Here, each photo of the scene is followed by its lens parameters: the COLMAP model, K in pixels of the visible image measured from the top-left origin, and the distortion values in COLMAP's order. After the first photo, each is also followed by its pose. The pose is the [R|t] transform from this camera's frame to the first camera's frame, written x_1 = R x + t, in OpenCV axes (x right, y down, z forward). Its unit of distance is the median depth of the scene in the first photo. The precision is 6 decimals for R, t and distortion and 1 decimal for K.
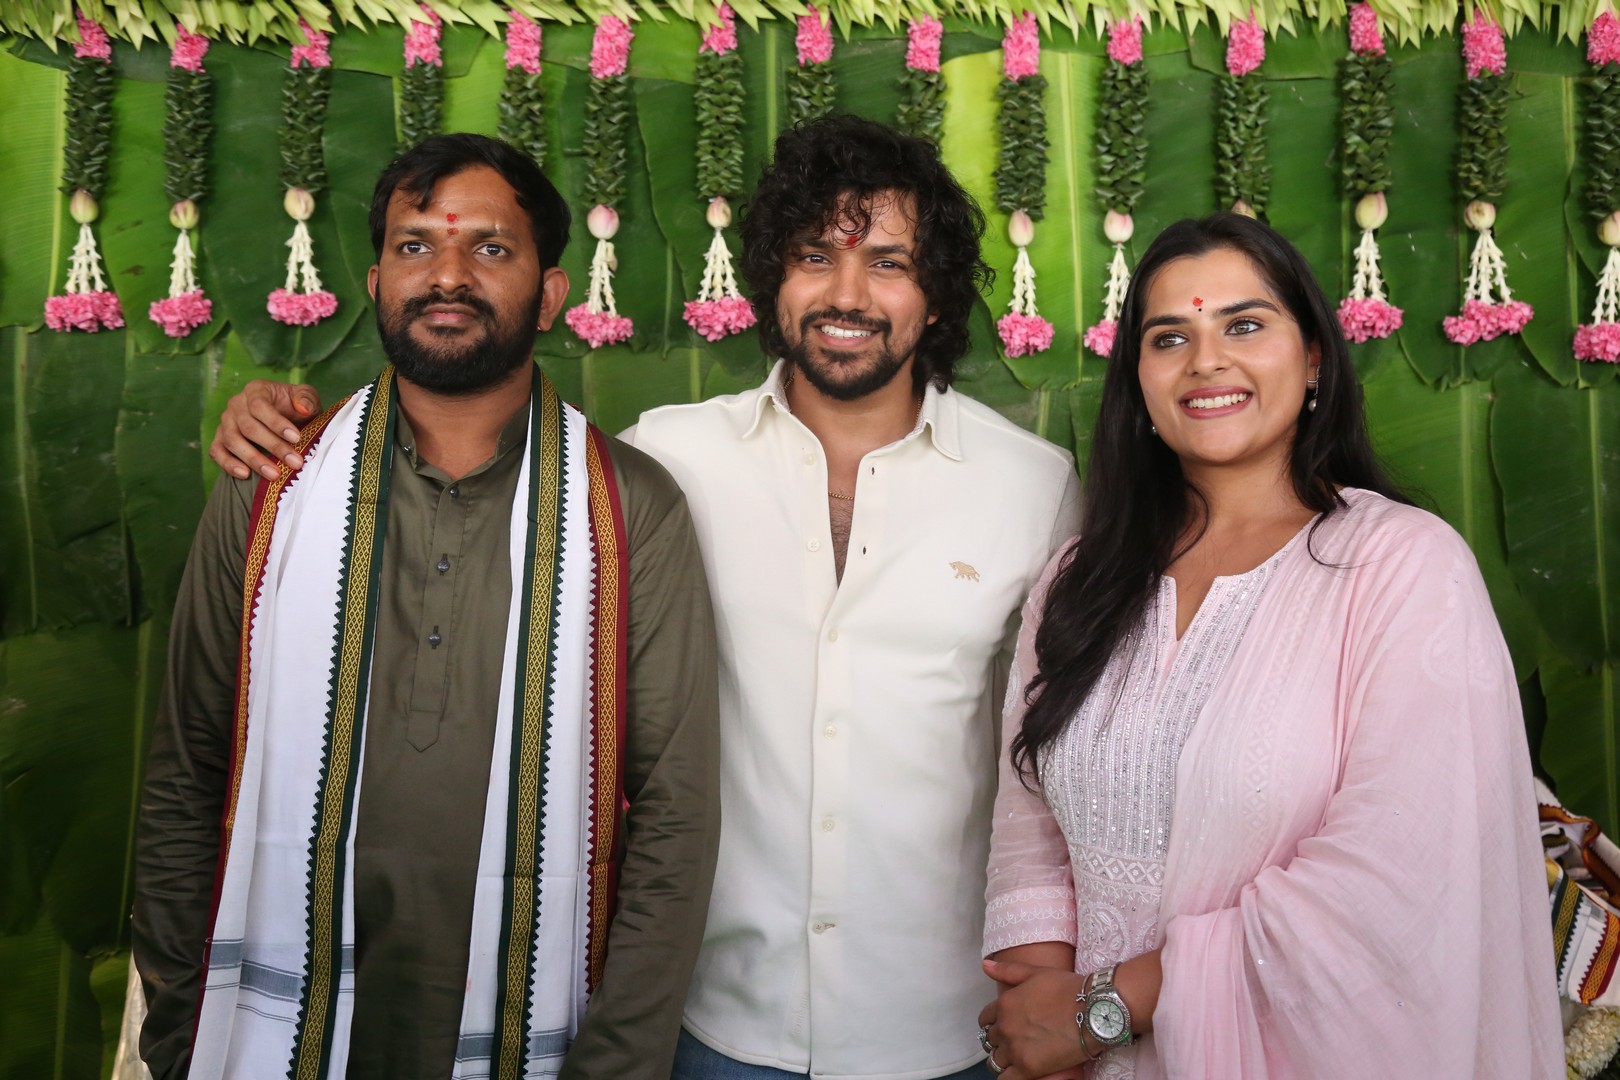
lens RADIAL K [[1646.0, 0, 809.1], [0, 1646.0, 525.9], [0, 0, 1]] dist [0.067928, 0.000000]
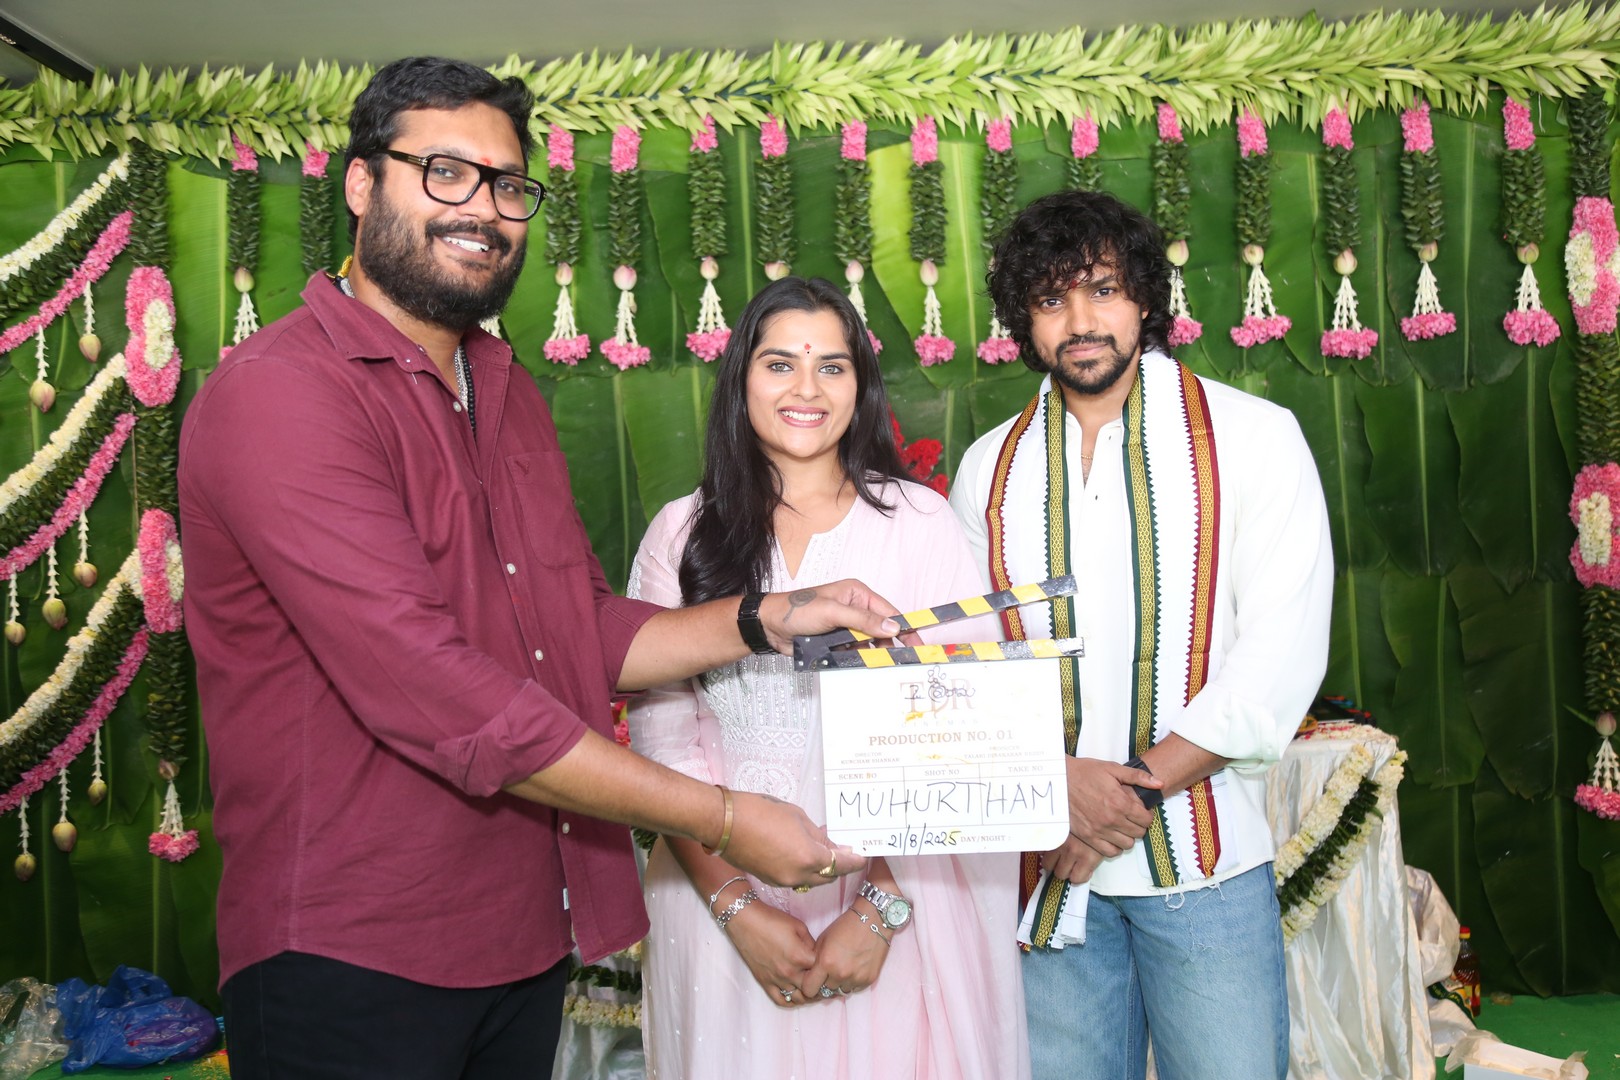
lens RADIAL K [[1483.7, 0, 806.9], [0, 1483.7, 543.6], [0, 0, 1]] dist [0.001752, 0.000000]
pose [[0.998868, -0.038083, 0.028497, -0.017413], [0.037039, 0.998655, 0.036293, -0.002674], [-0.029841, -0.035196, 0.998935, -0.242534]]
